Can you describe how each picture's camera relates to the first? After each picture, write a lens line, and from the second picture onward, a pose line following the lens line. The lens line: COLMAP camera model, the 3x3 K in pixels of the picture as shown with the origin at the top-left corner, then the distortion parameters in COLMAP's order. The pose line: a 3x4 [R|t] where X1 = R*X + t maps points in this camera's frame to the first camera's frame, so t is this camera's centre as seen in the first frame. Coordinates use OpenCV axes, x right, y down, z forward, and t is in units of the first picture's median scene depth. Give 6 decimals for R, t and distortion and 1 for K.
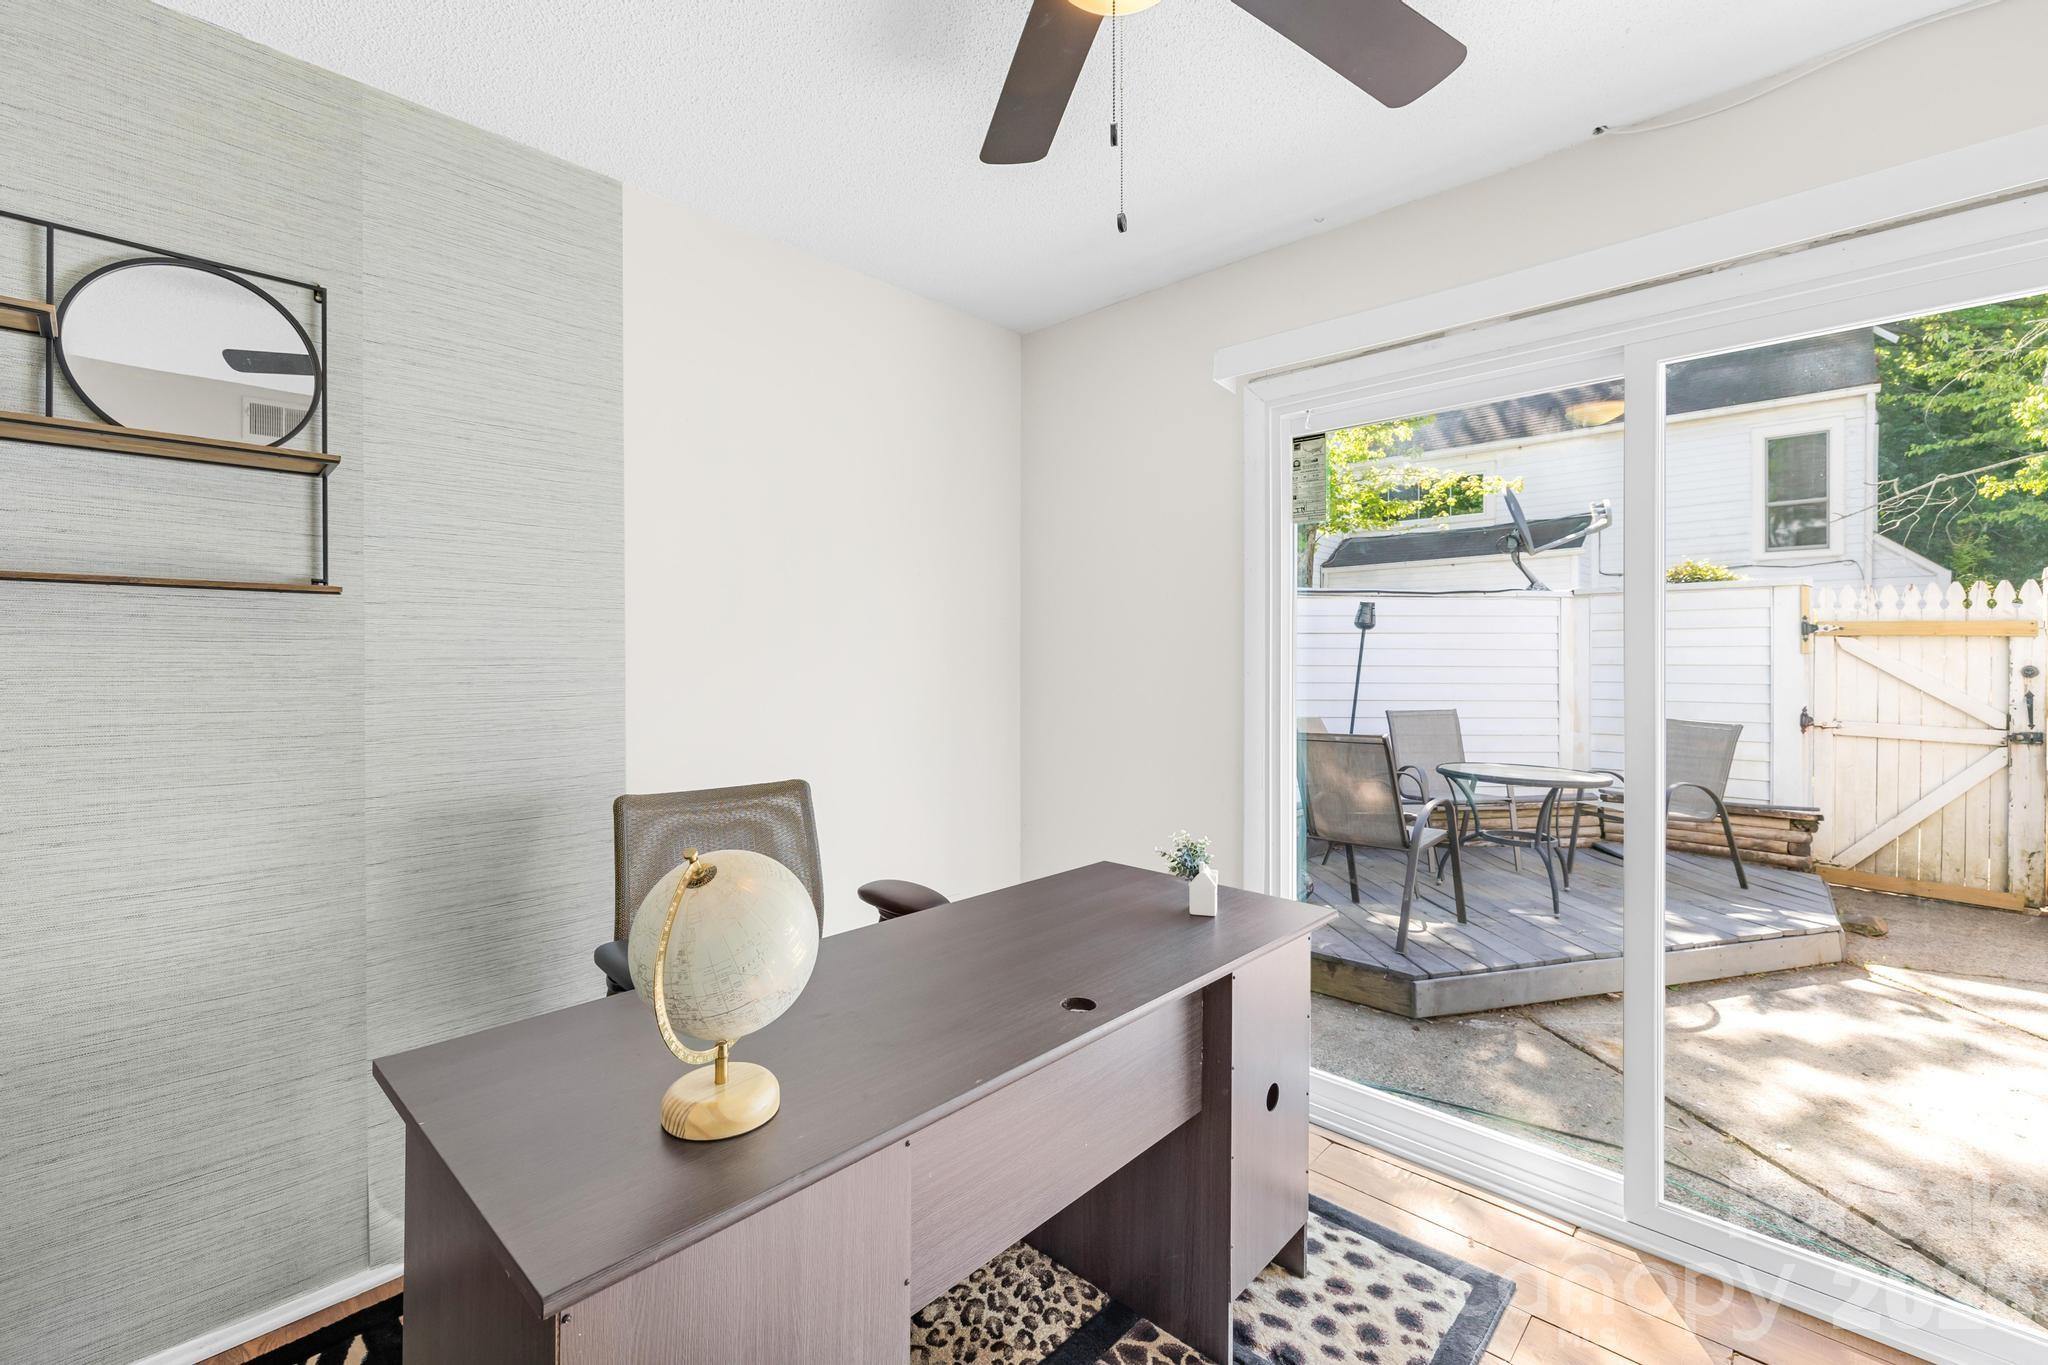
lens RADIAL K [[855.1, 0, 1016.8], [0, 855.1, 654.1], [0, 0, 1]] dist [0.000873, -0.000036]
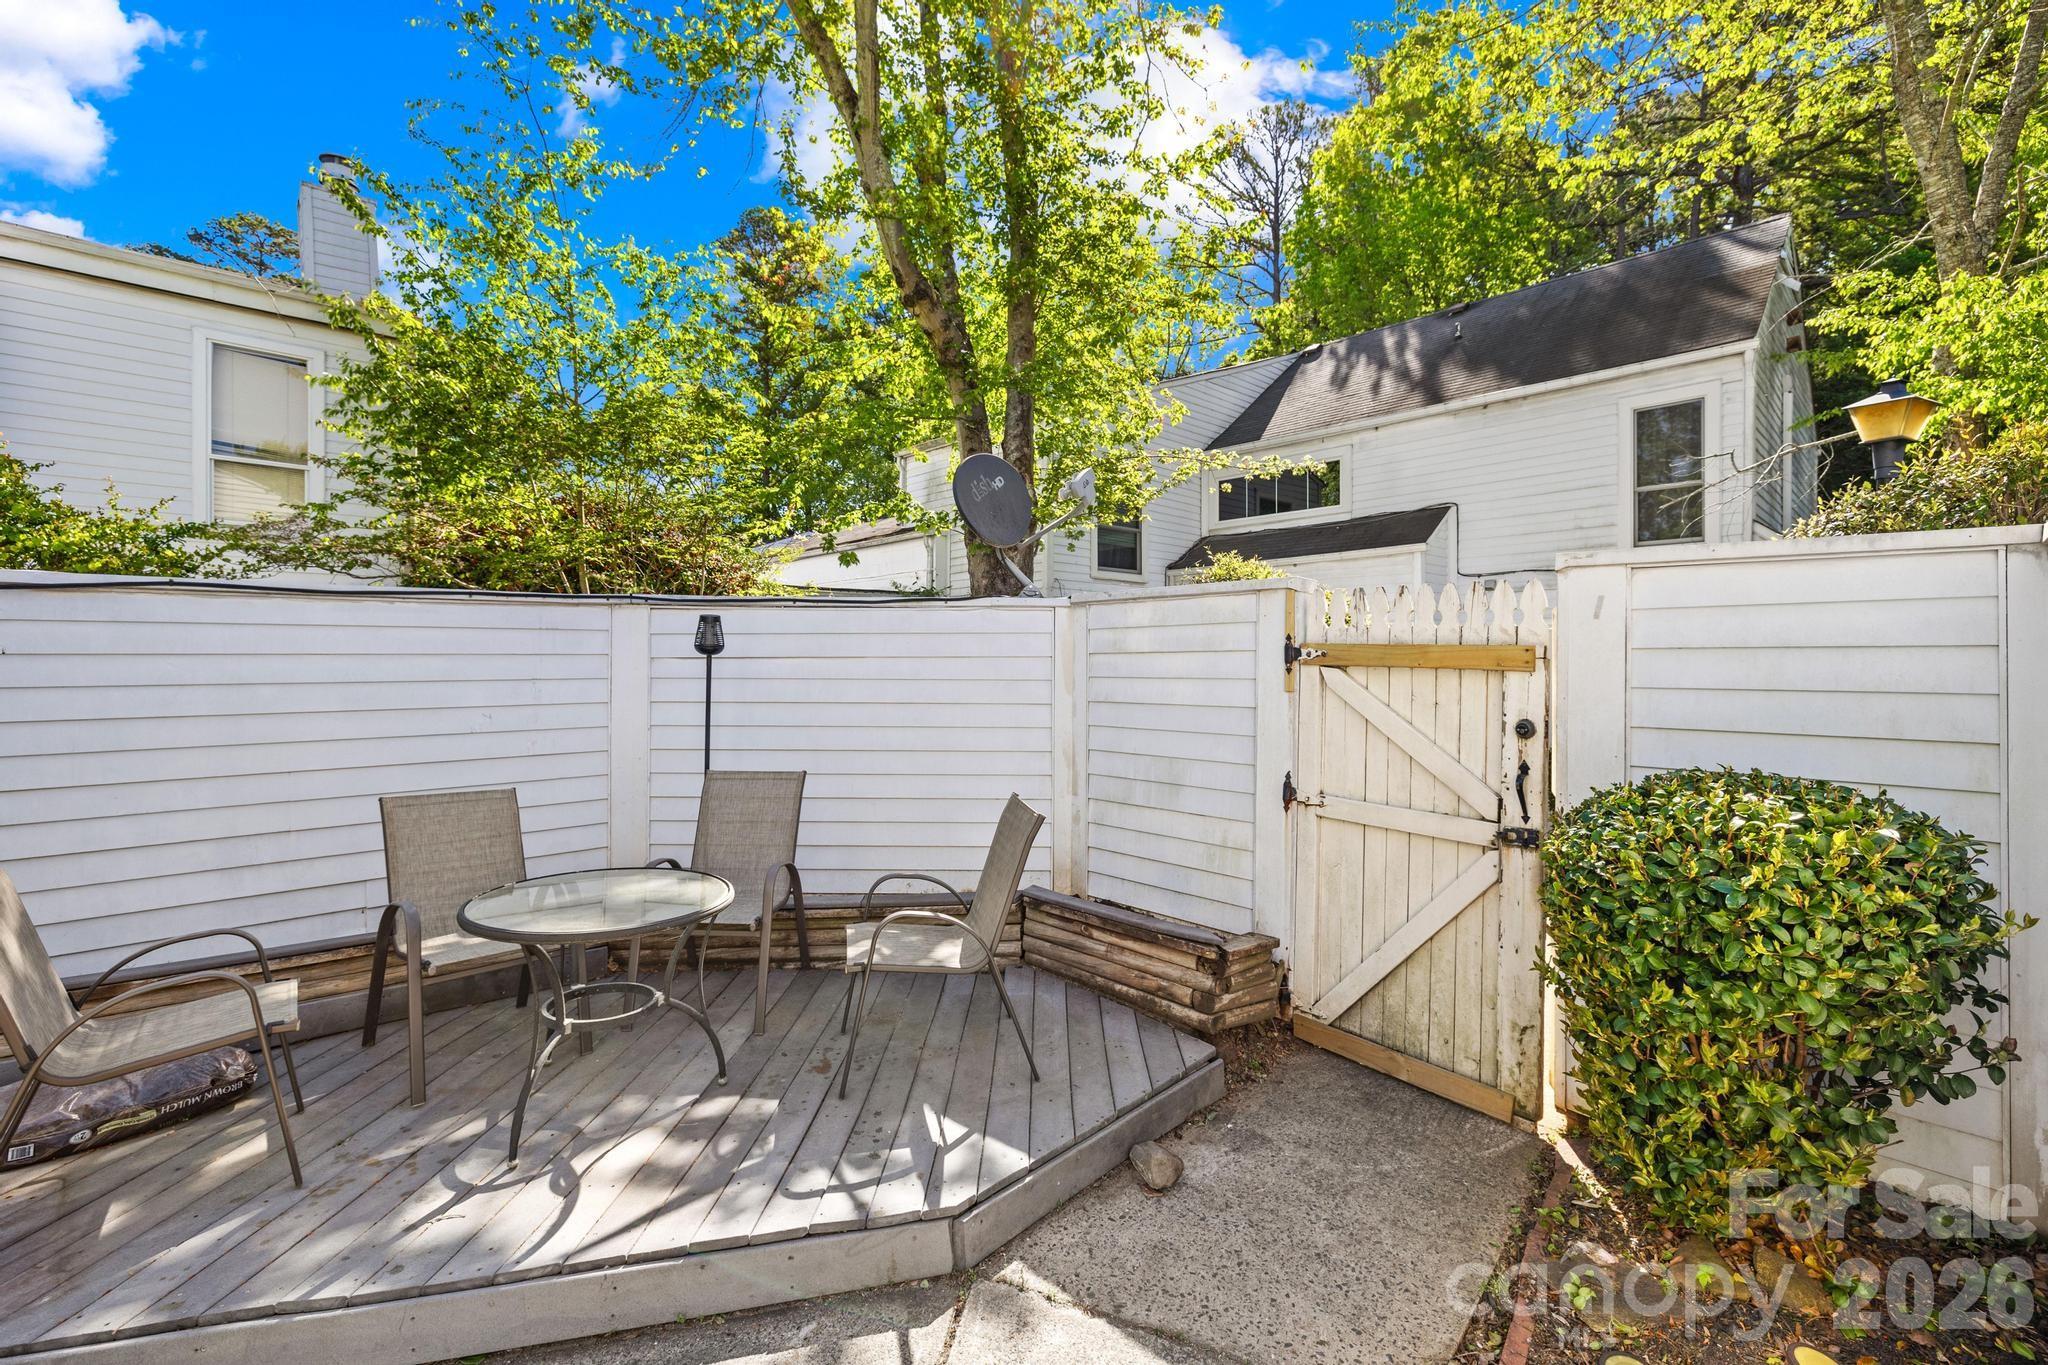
lens RADIAL K [[862.5, 0, 1009.8], [0, 862.5, 664.0], [0, 0, 1]] dist [-0.000719, -0.000451]
pose [[0.998836, -0.001522, -0.048201, 0.752555], [0.001718, 0.999990, 0.004015, -0.025613], [0.048195, -0.004093, 0.998830, 0.328640]]
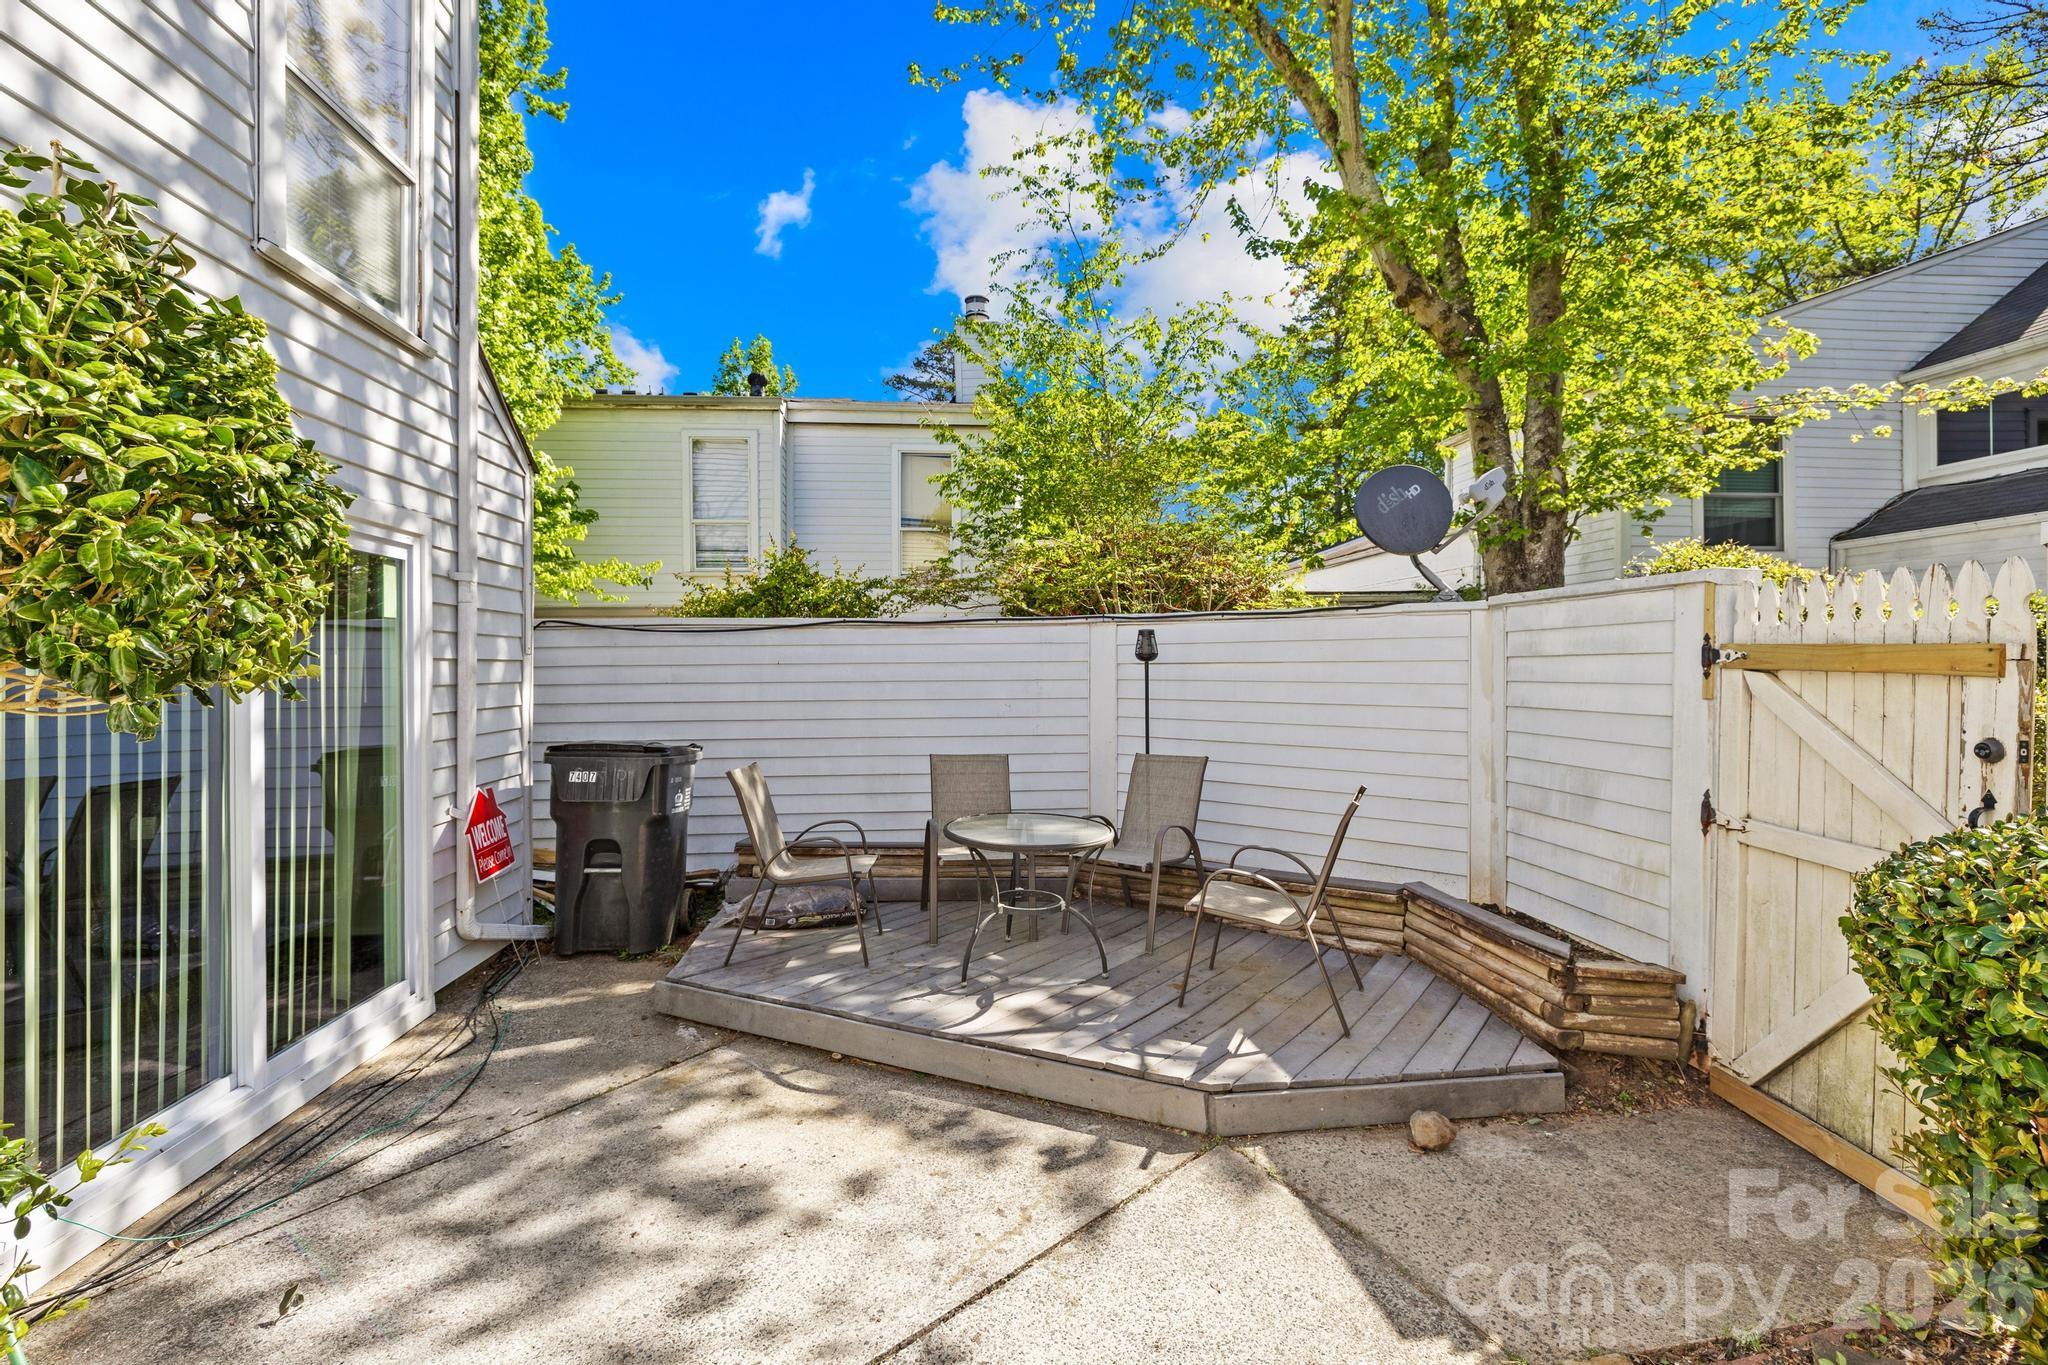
lens RADIAL K [[855.4, 0, 1014.7], [0, 855.4, 666.7], [0, 0, 1]] dist [0.000579, -0.000011]
pose [[0.763317, -0.004693, -0.646007, 0.957124], [0.006496, 0.999979, 0.000412, -0.026516], [0.645991, -0.004511, 0.763331, 0.254353]]
